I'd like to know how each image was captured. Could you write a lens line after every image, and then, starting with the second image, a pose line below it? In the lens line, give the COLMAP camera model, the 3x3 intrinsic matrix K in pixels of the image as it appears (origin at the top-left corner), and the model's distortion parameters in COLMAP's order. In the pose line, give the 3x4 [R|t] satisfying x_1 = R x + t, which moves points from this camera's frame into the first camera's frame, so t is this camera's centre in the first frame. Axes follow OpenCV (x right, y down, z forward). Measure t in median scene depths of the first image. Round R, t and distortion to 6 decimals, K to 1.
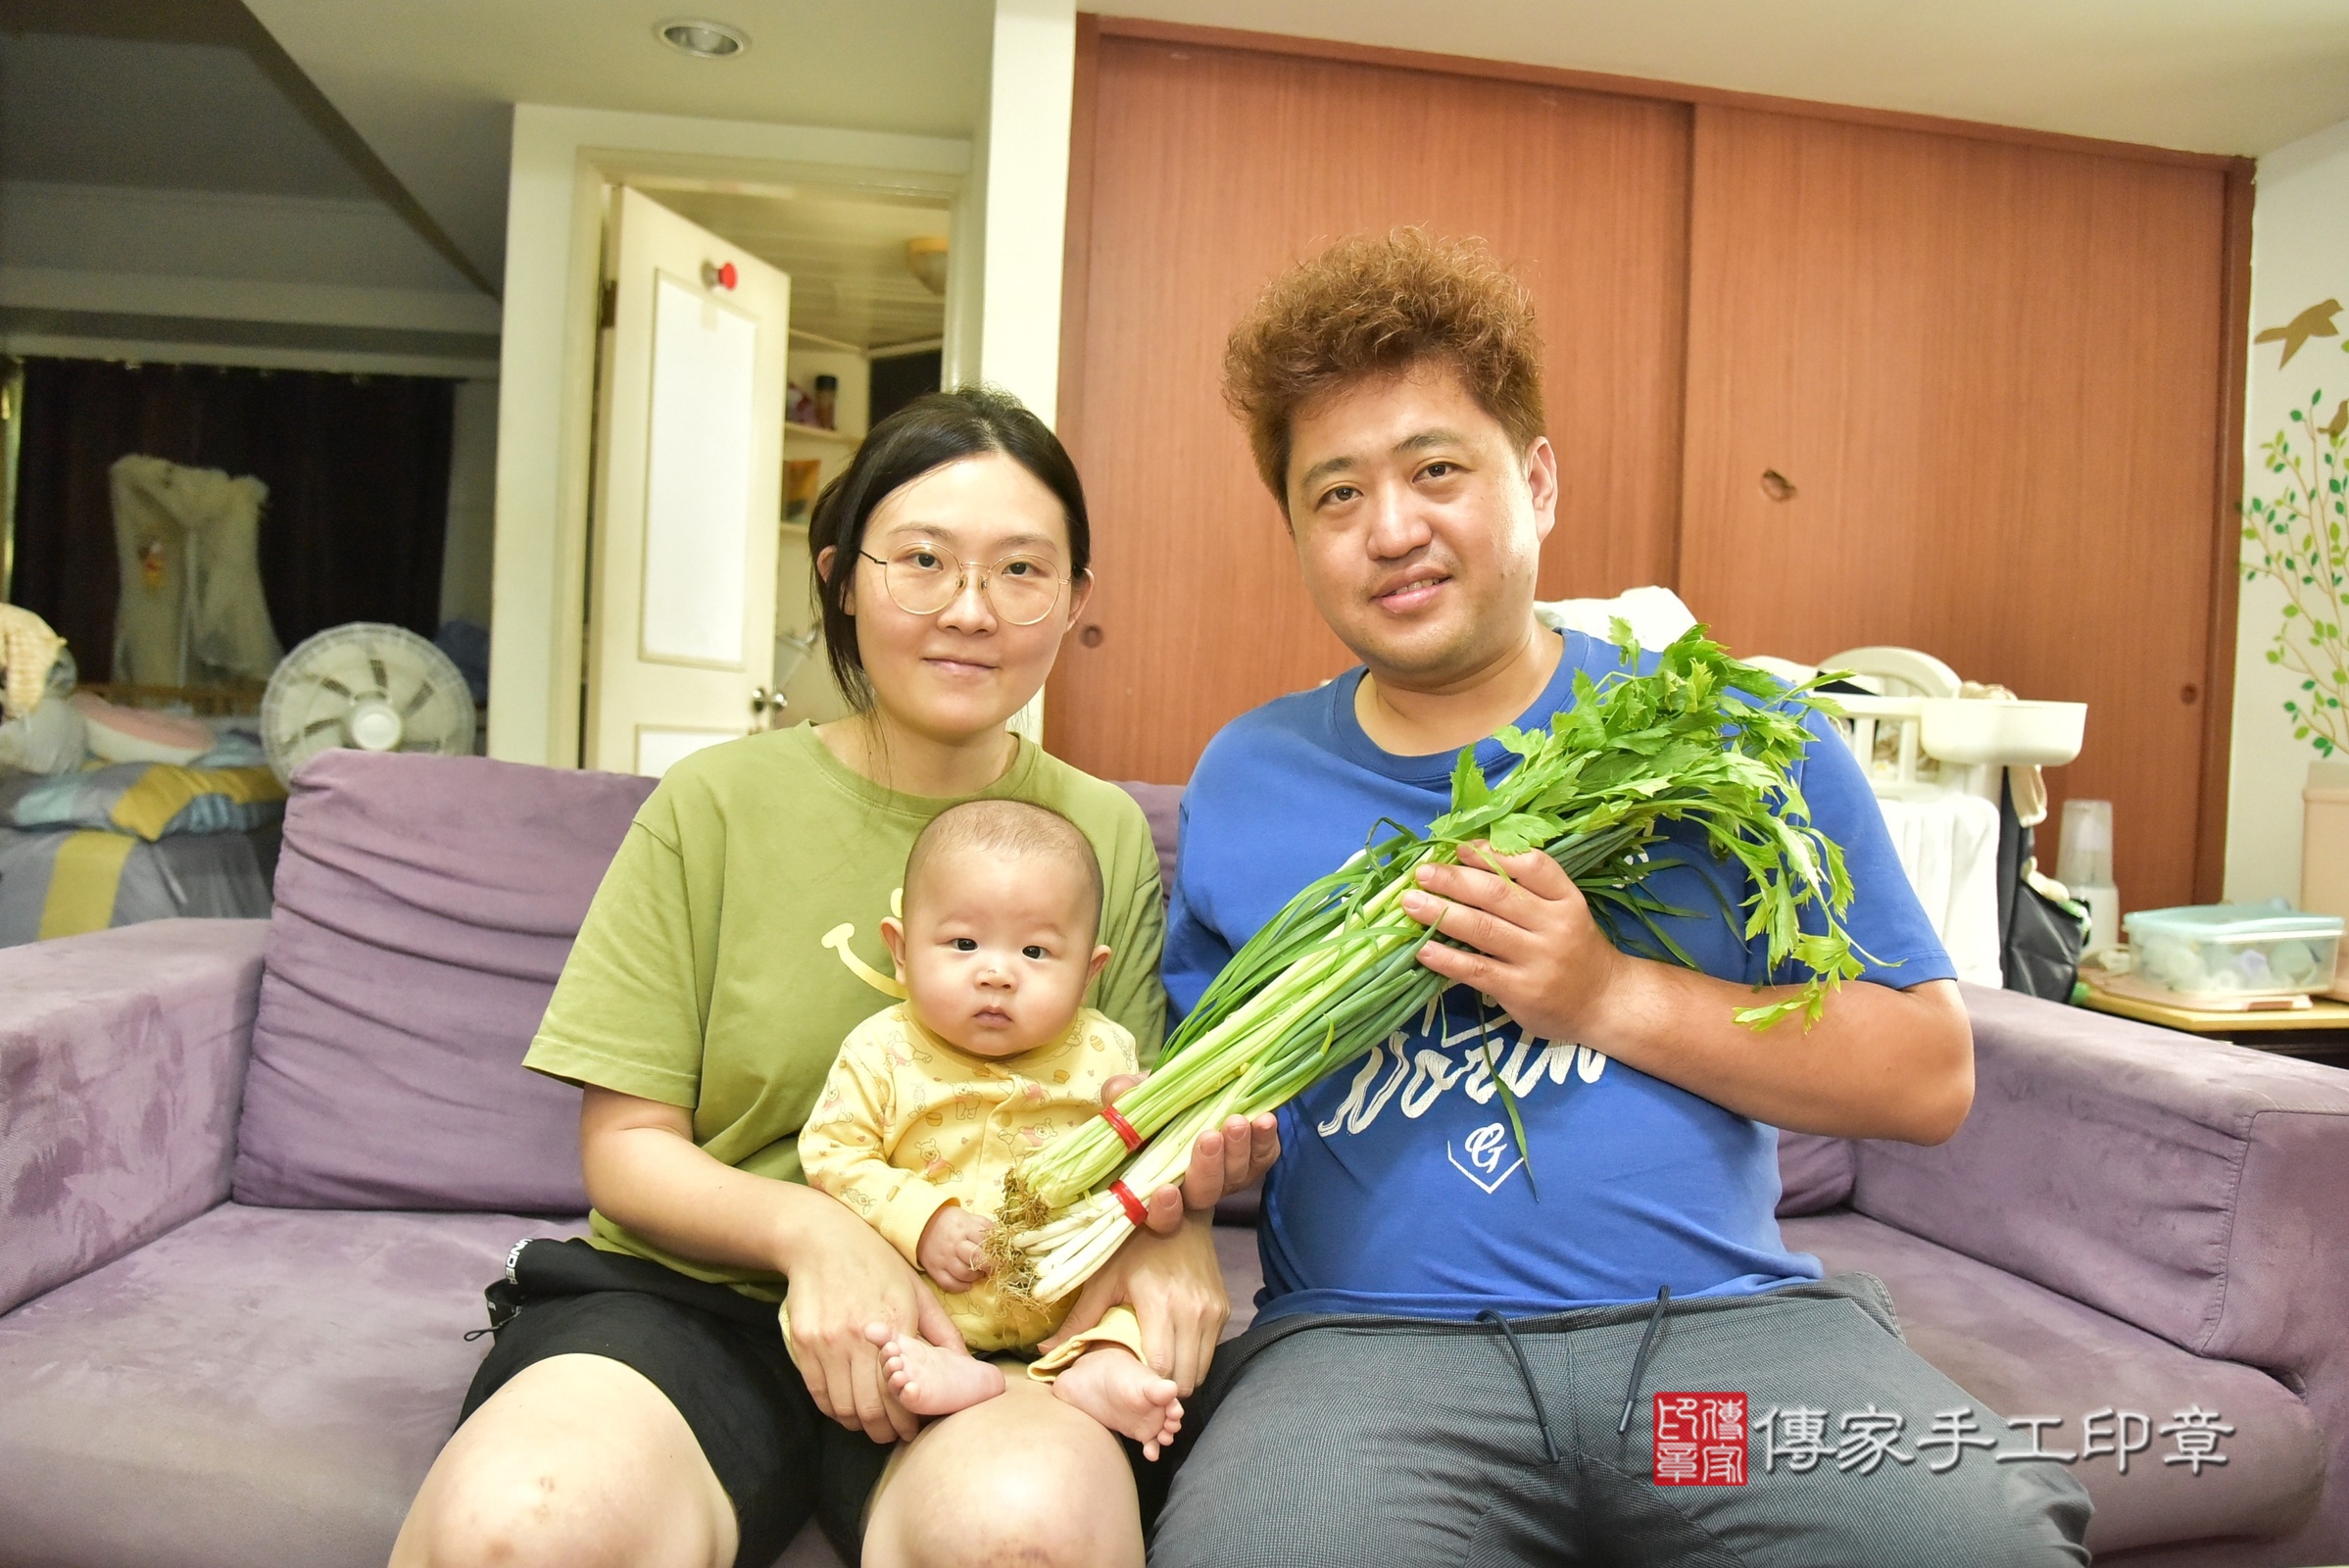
lens RADIAL K [[1734.4, 0, 1173.2], [0, 1734.4, 791.0], [0, 0, 1]] dist [-0.112521, 0.055365]
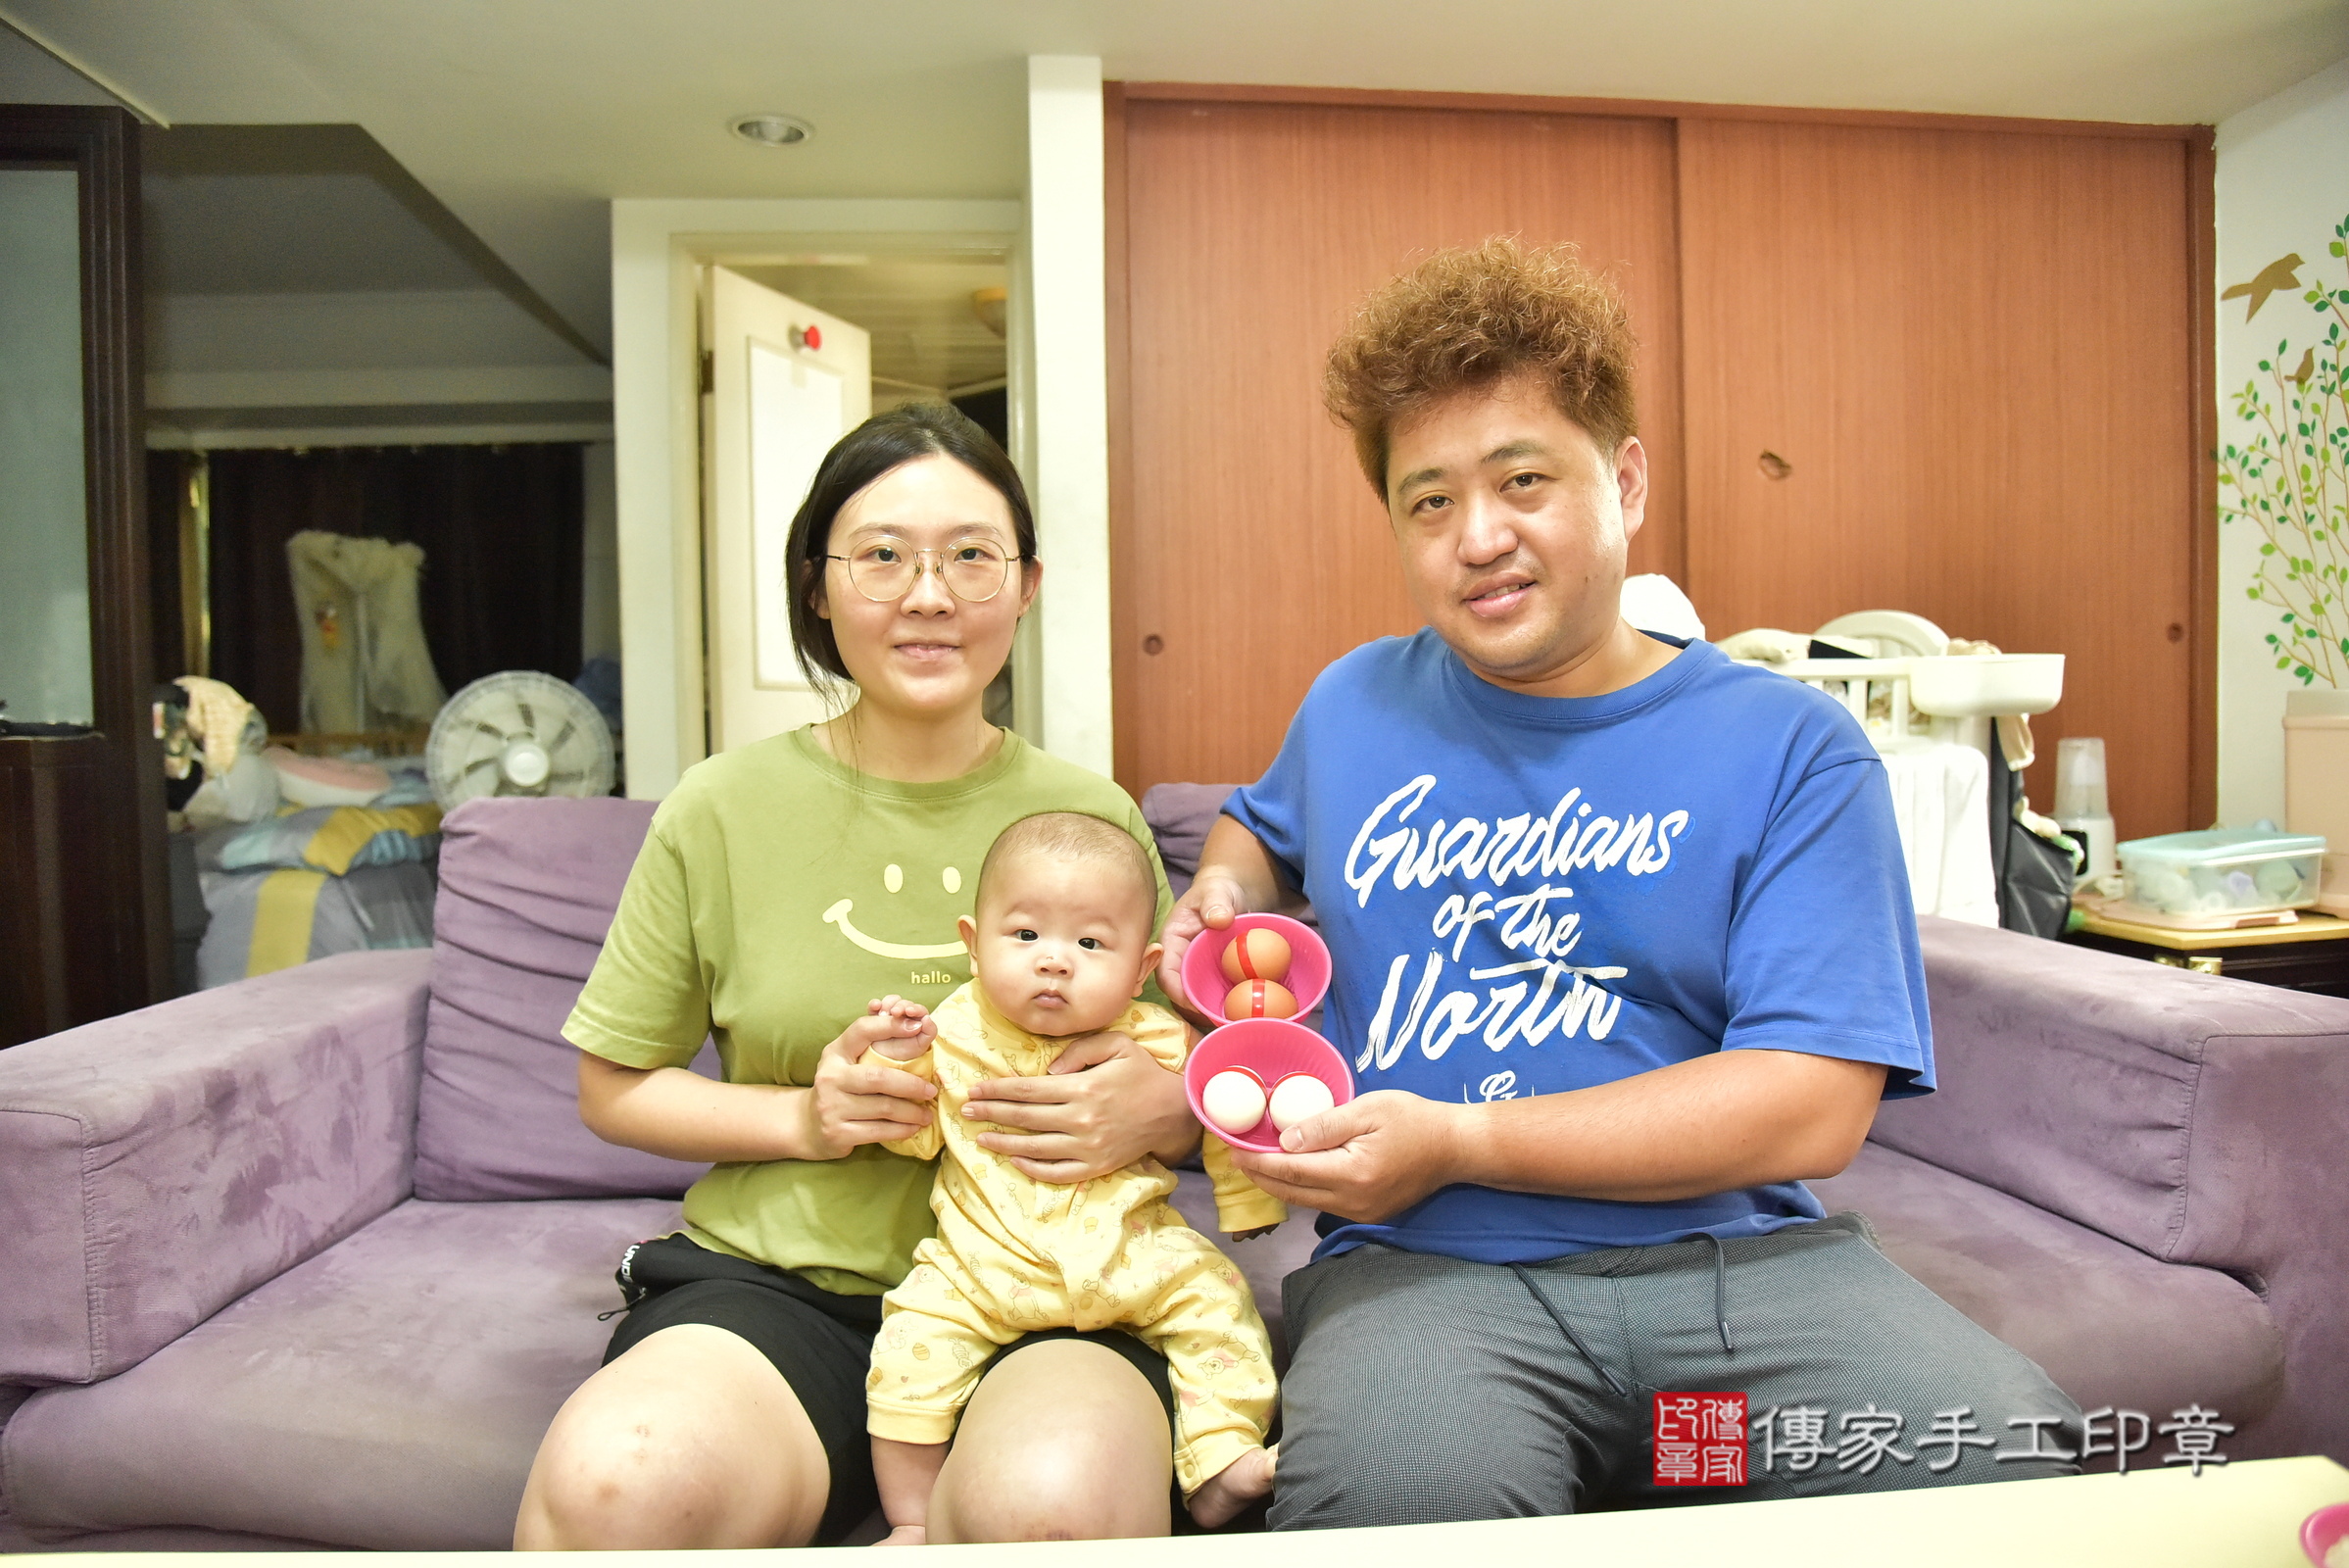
lens RADIAL K [[1583.6, 0, 1174.8], [0, 1583.6, 791.1], [0, 0, 1]] dist [-0.112560, 0.054460]
pose [[0.996749, -0.058742, -0.055148, 0.017898], [0.059596, 0.998125, 0.013970, -0.009553], [0.054224, -0.017211, 0.998380, -0.010954]]
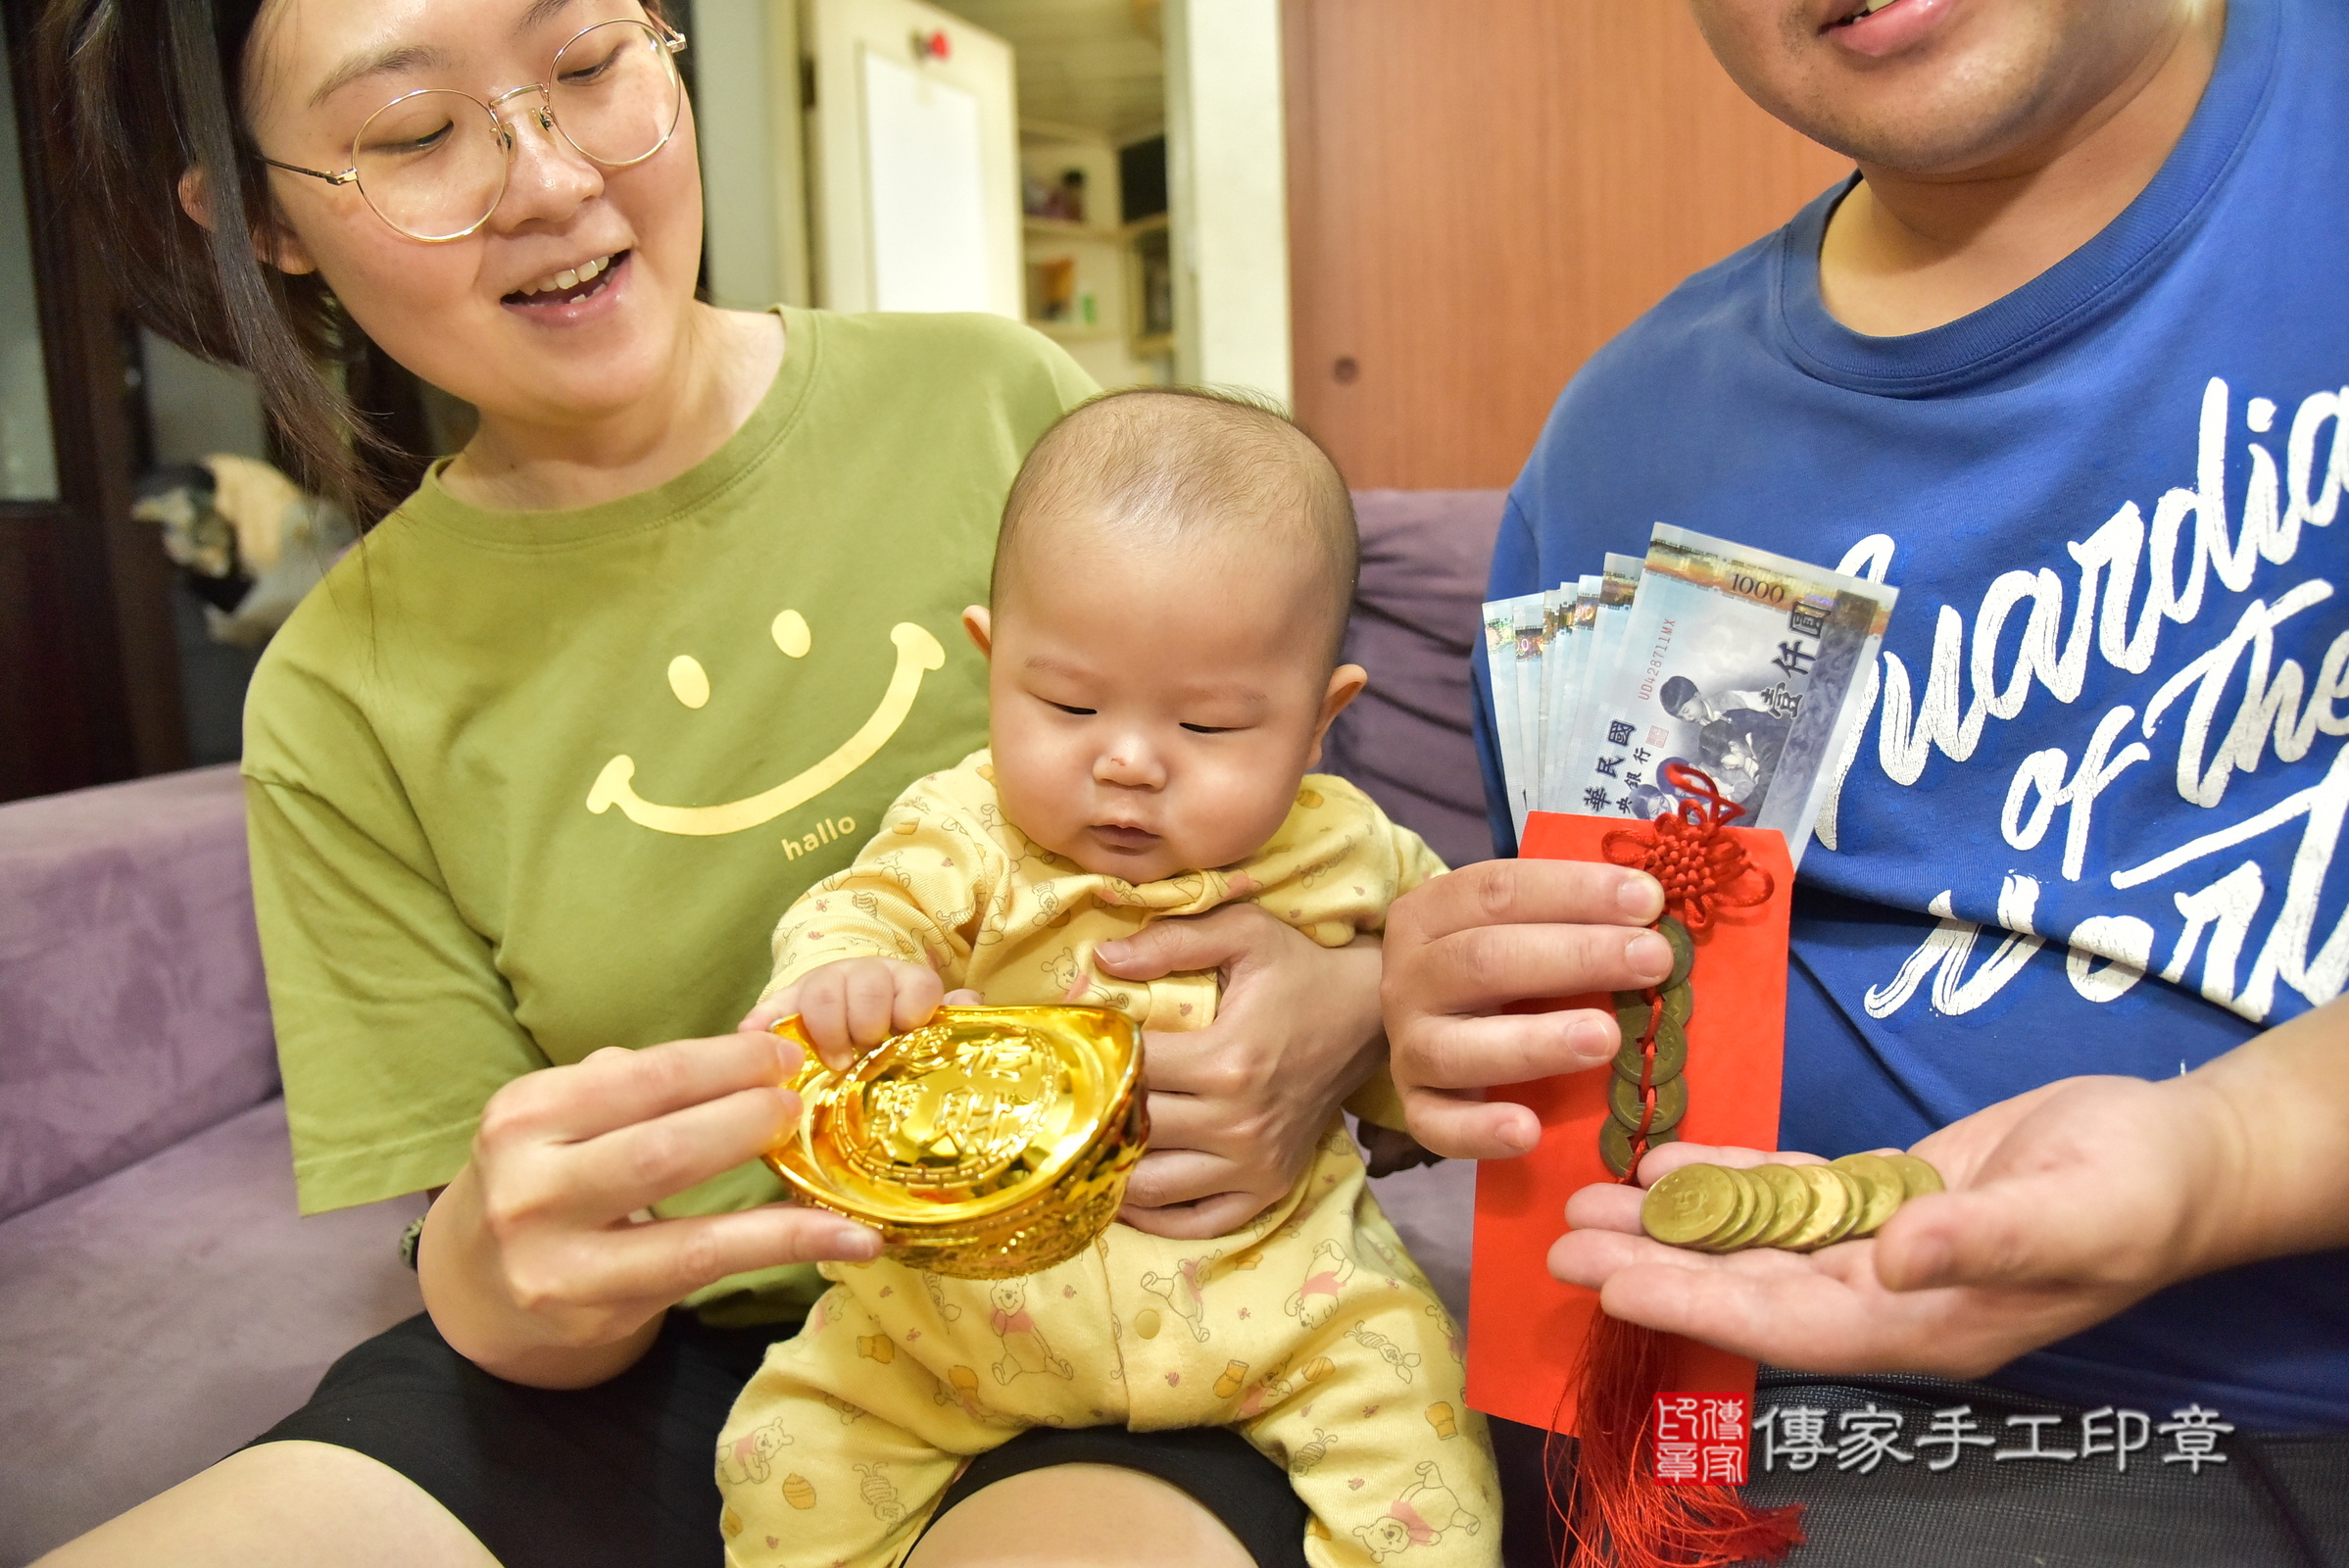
lens RADIAL K [[1585.5, 0, 1178.2], [0, 1585.5, 791.4], [0, 0, 1]] dist [-0.116486, 0.056905]
pose [[0.980832, -0.054187, -0.187169, 0.007503], [0.076366, 0.990611, 0.113395, 0.025446], [0.179267, -0.125515, 0.975761, 0.191536]]
